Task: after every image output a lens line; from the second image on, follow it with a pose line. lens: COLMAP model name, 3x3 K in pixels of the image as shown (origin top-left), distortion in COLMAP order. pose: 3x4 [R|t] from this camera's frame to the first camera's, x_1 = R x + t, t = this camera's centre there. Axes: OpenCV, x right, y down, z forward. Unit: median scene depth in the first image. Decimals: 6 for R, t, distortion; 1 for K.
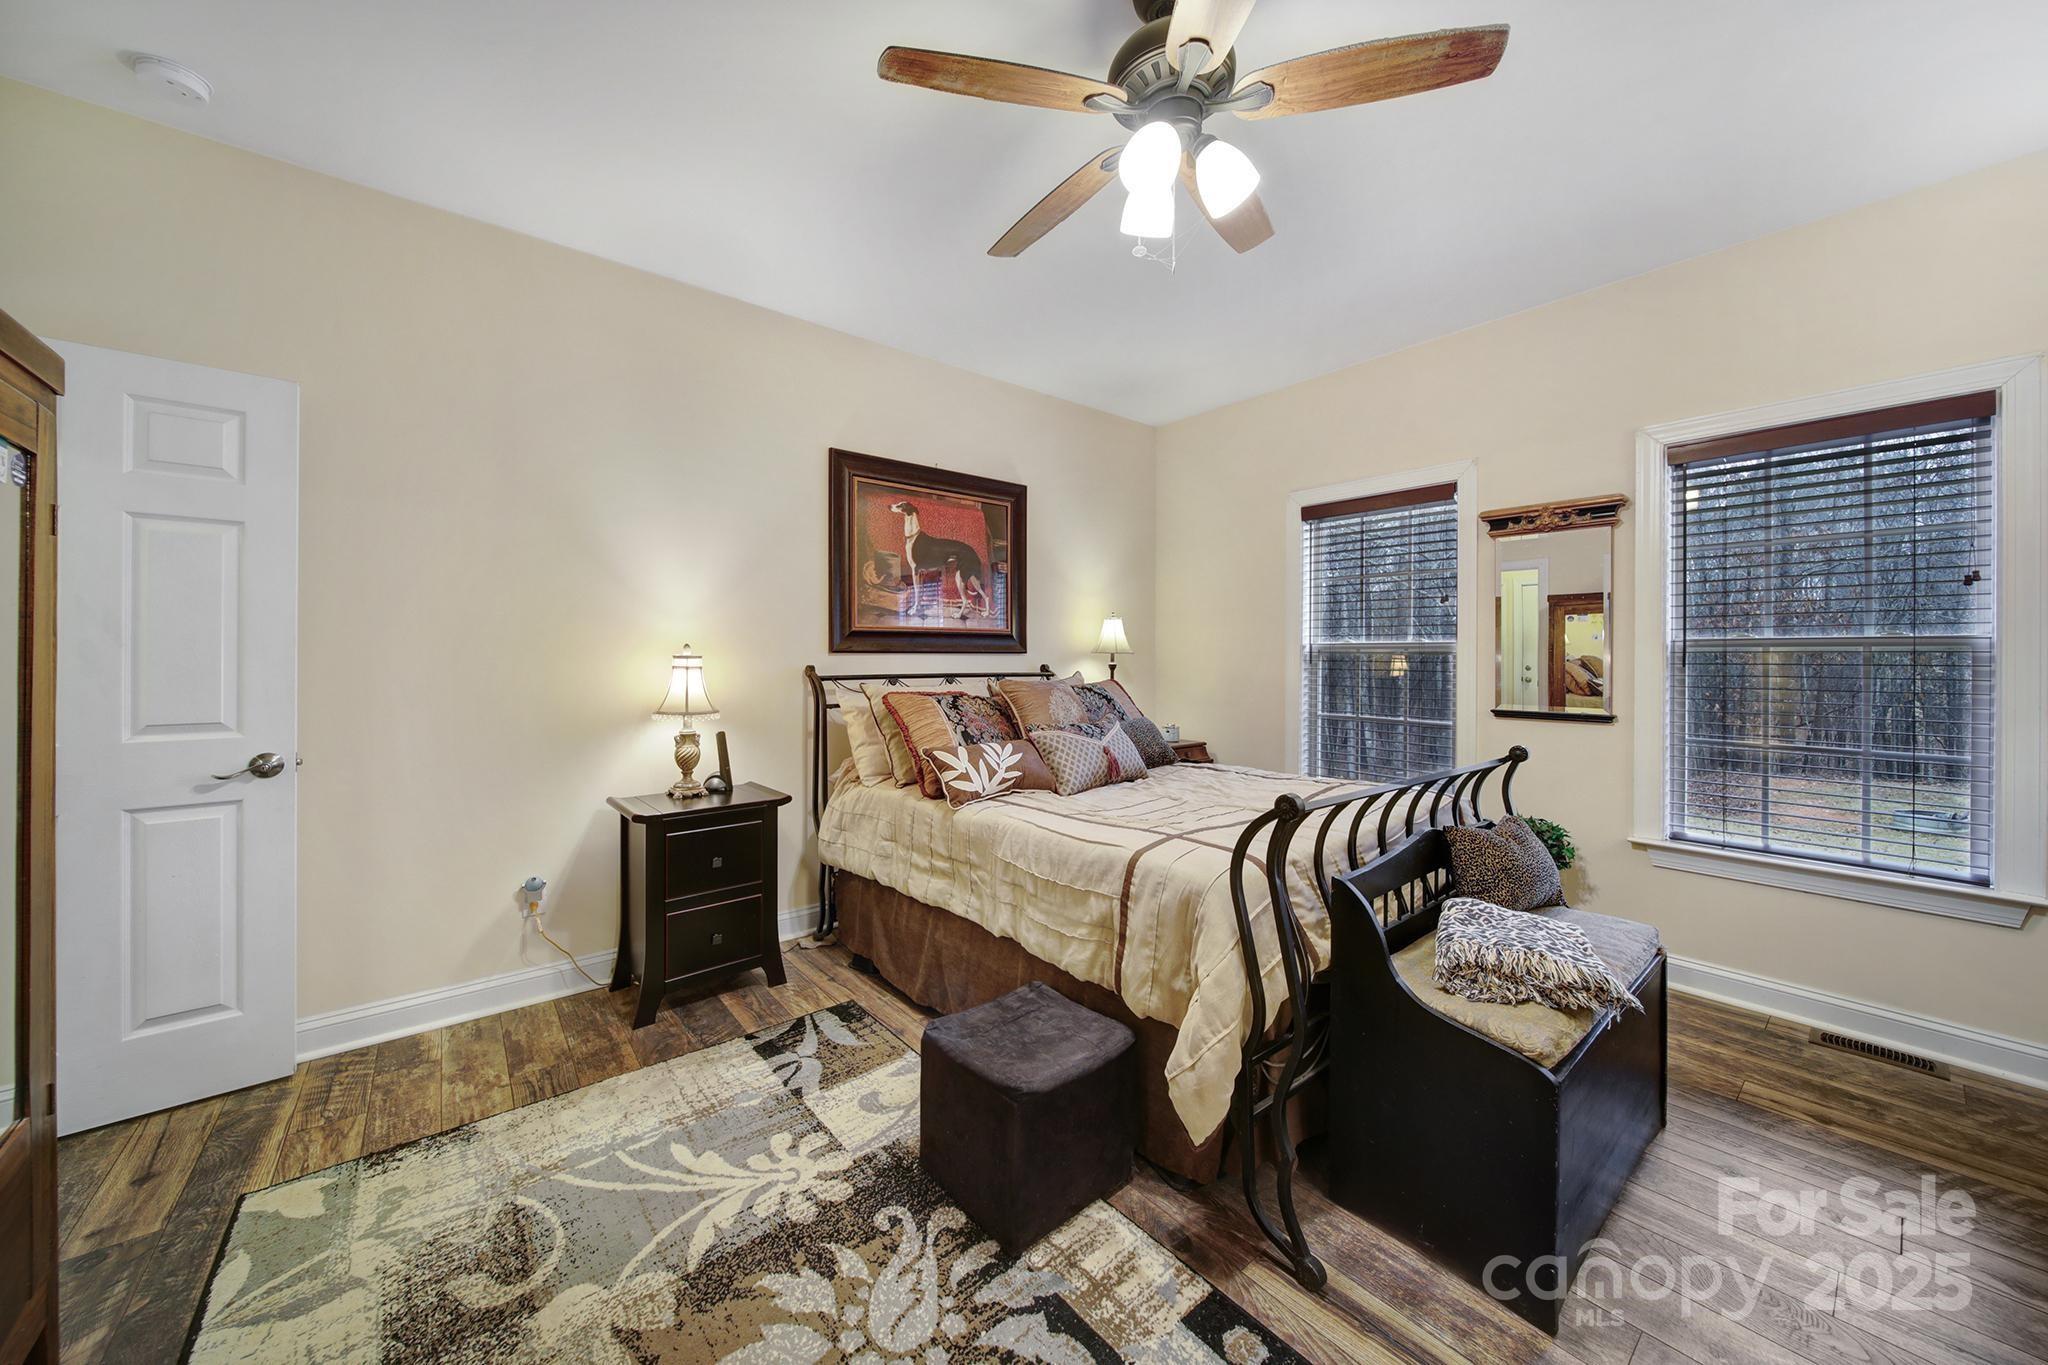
lens RADIAL K [[720.6, 0, 1022.6], [0, 720.6, 658.9], [0, 0, 1]] dist [-0.001929, -0.001104]
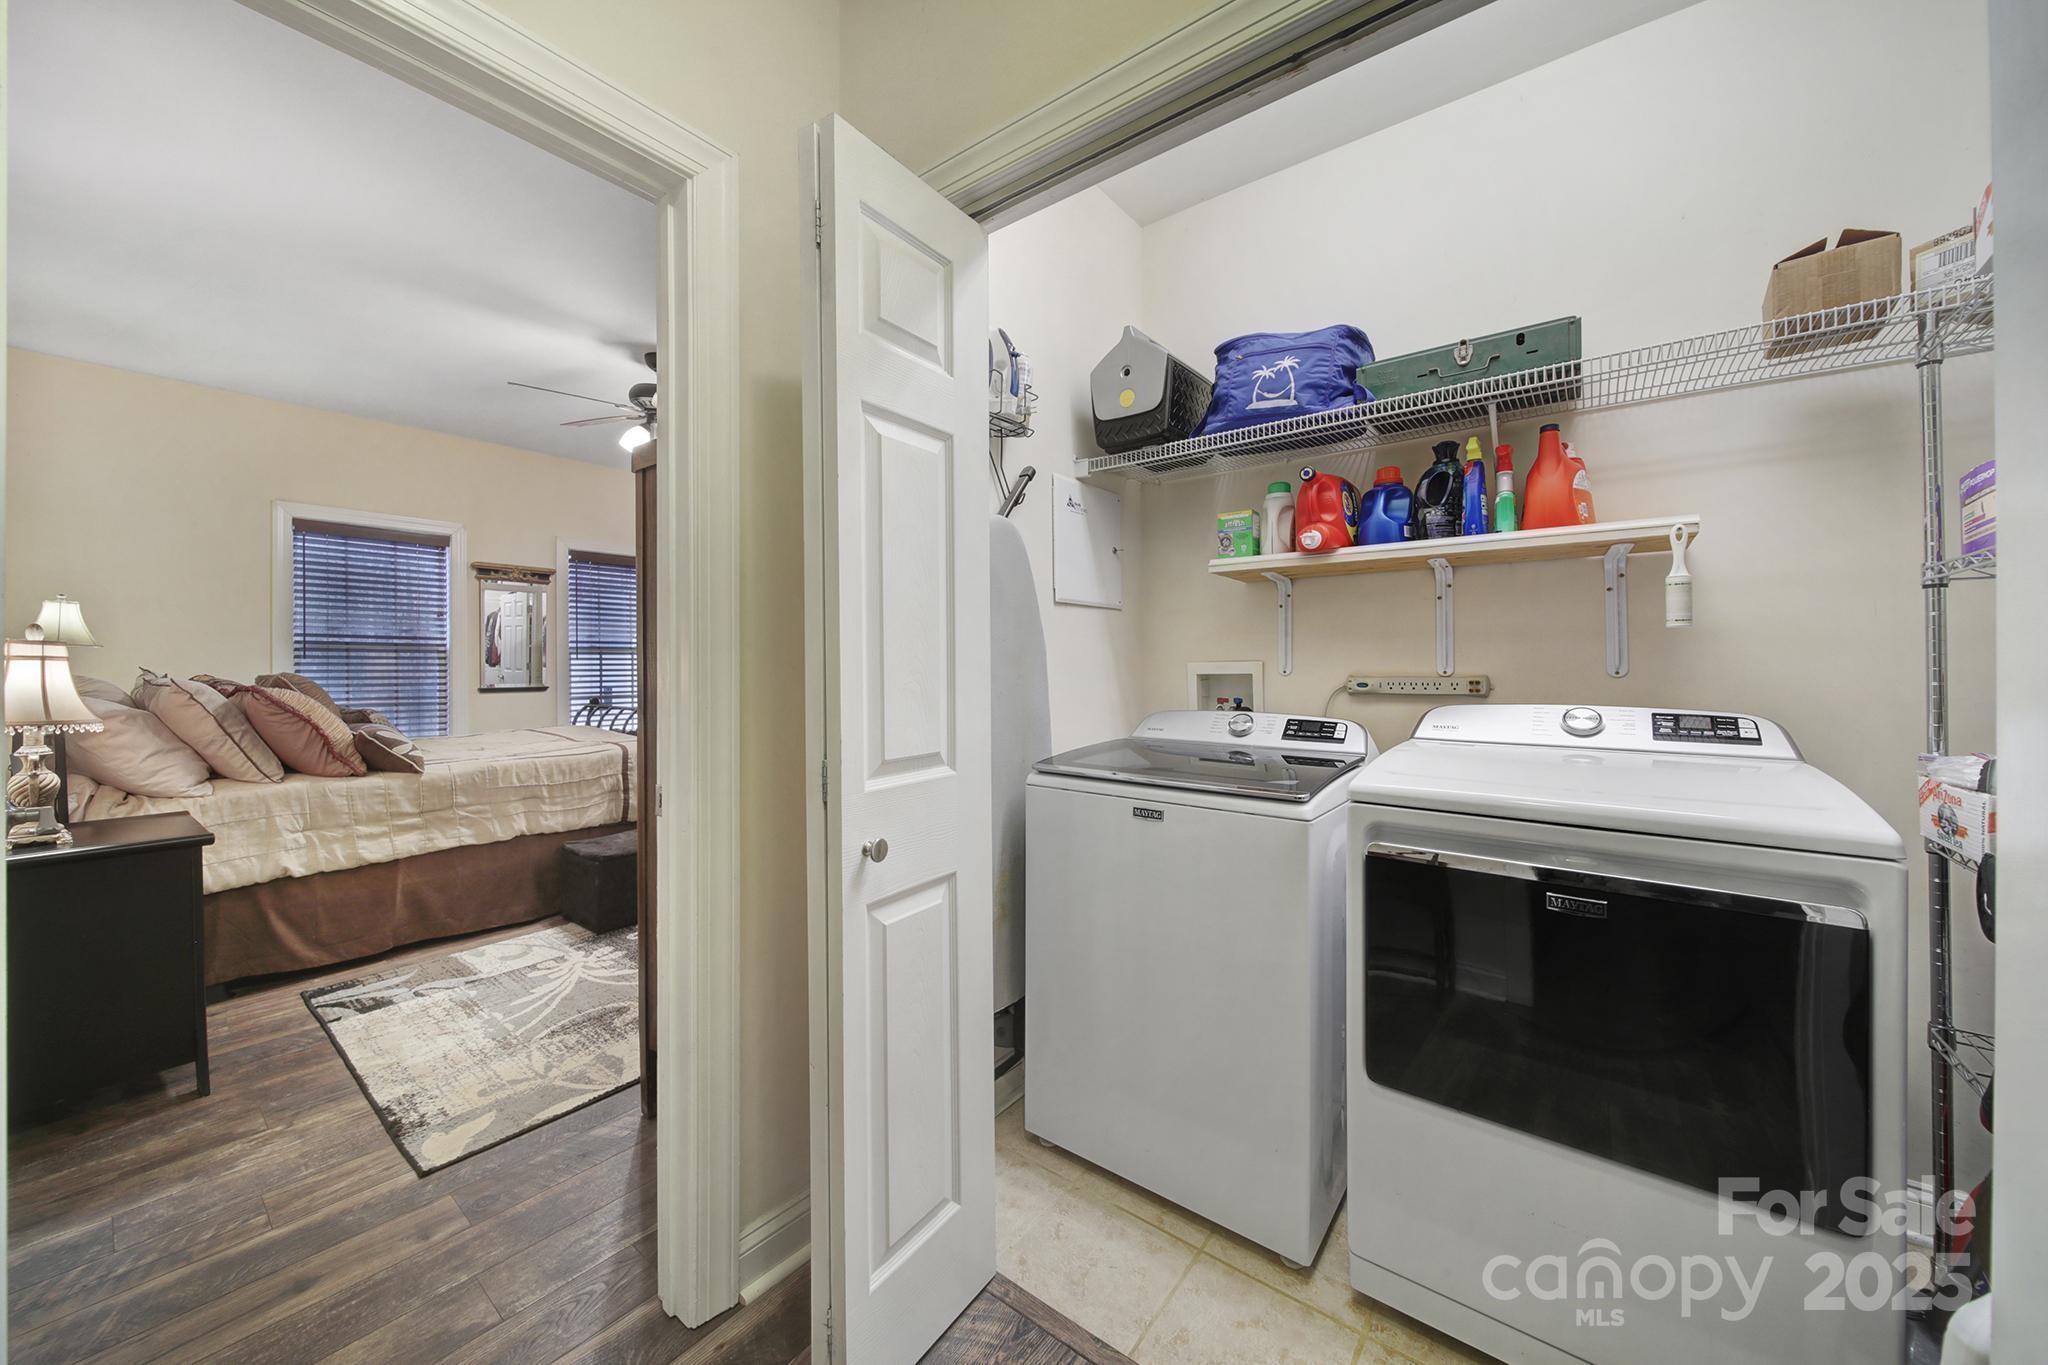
lens RADIAL K [[720.6, 0, 1036.2], [0, 720.6, 672.7], [0, 0, 1]] dist [-0.001929, -0.001104]
pose [[-0.251951, -0.014768, 0.967627, -1.505927], [-0.001338, 0.999888, 0.014912, 0.015149], [-0.967739, 0.002463, -0.251943, 0.273868]]
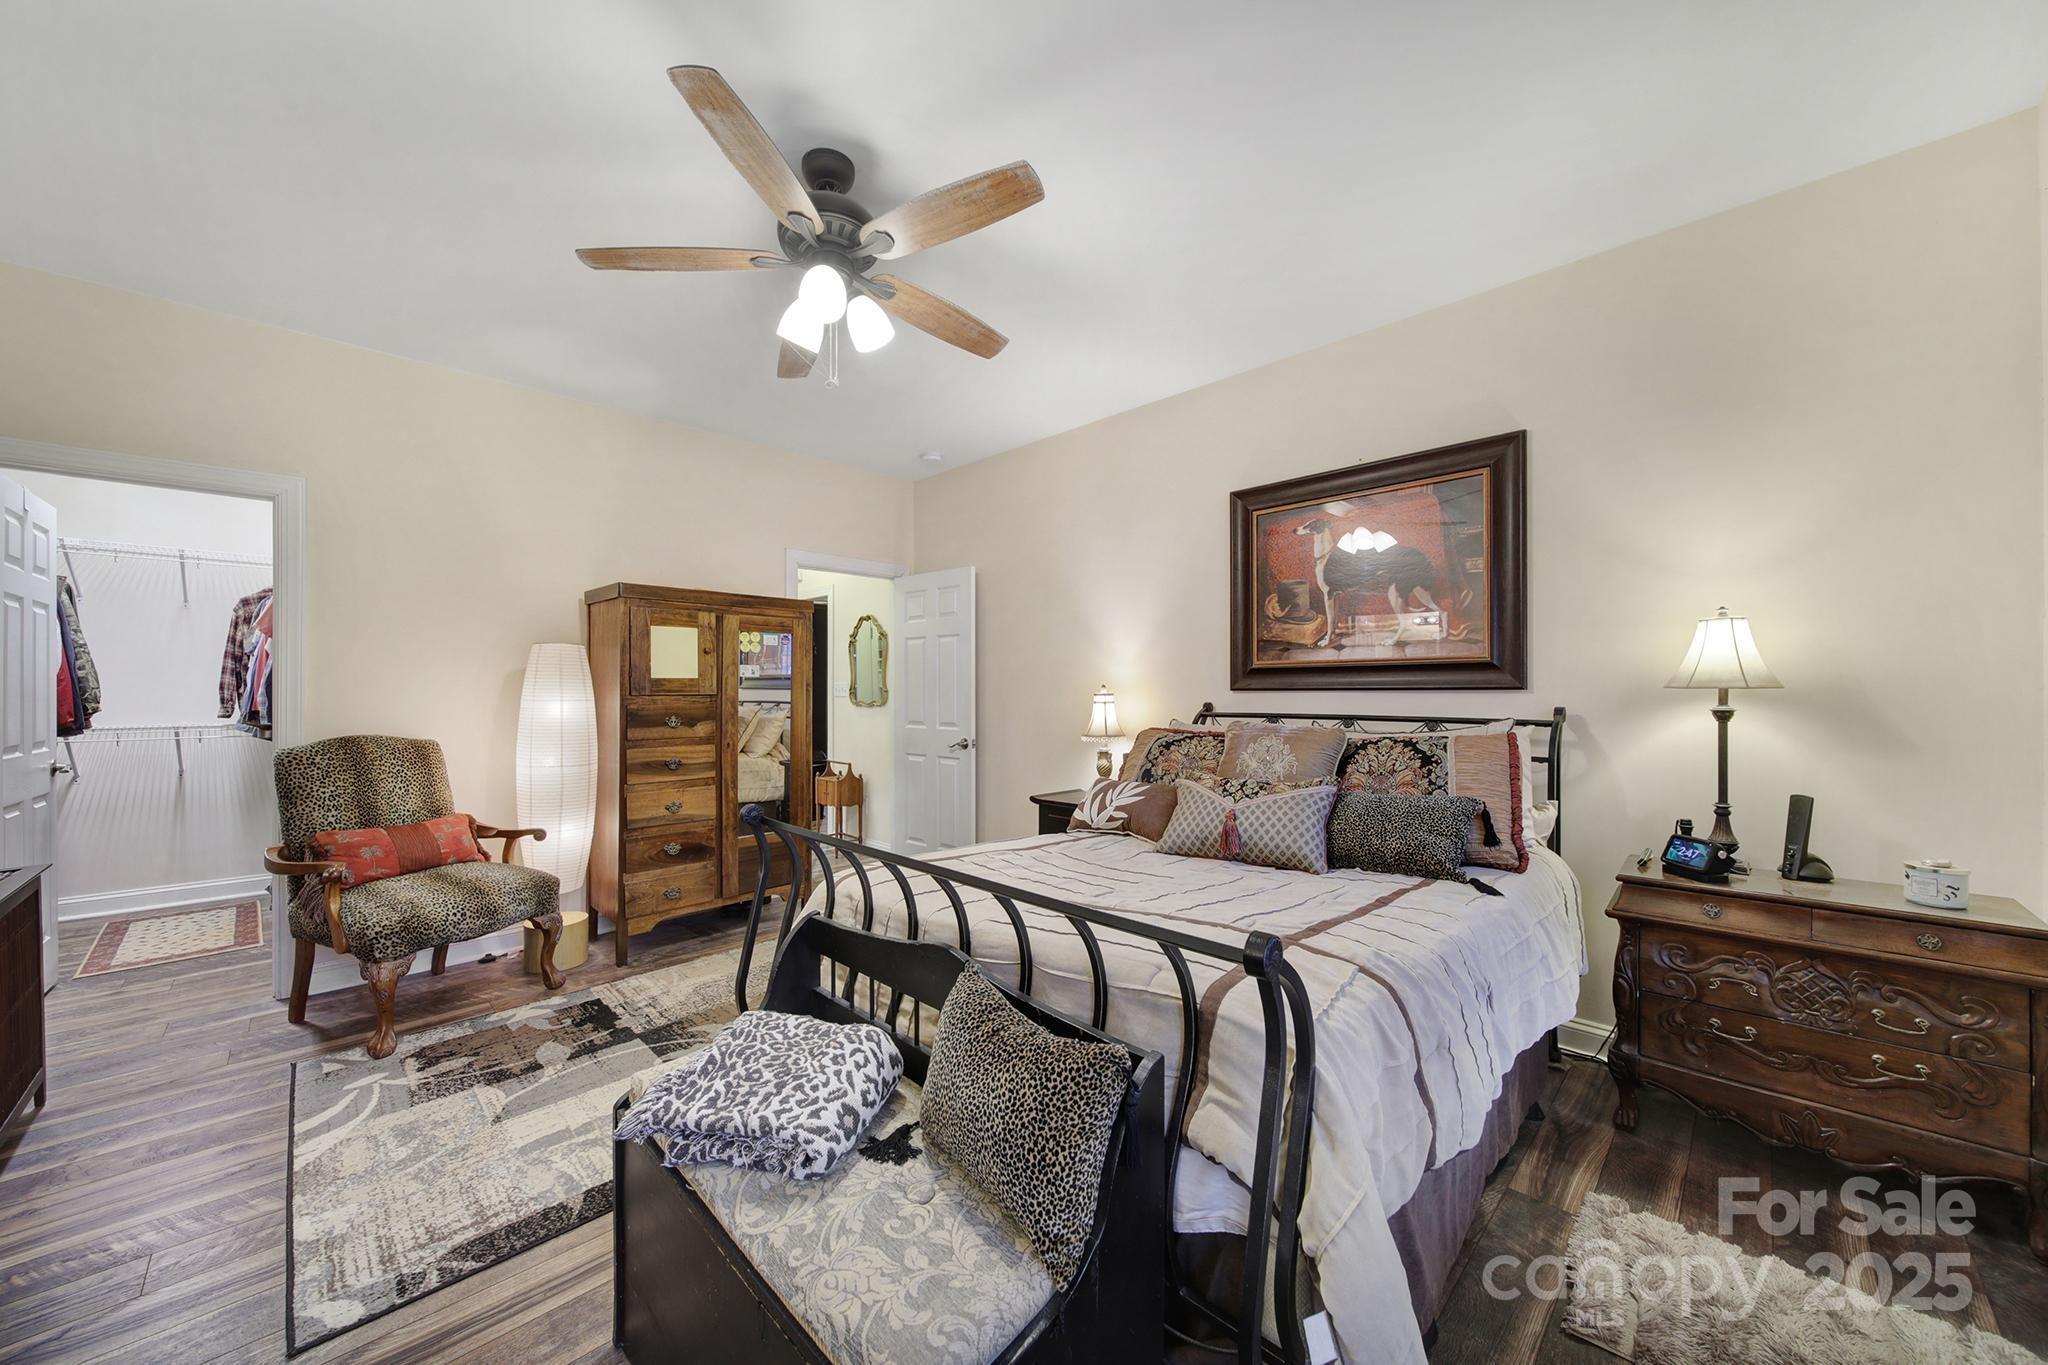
lens RADIAL K [[736.5, 0, 1011.5], [0, 736.5, 690.6], [0, 0, 1]] dist [-0.000384, -0.000383]
pose [[0.089965, -0.007322, -0.995918, 0.983185], [-0.006631, 0.999946, -0.007951, 0.002185], [0.995923, 0.007320, 0.089911, 0.777472]]
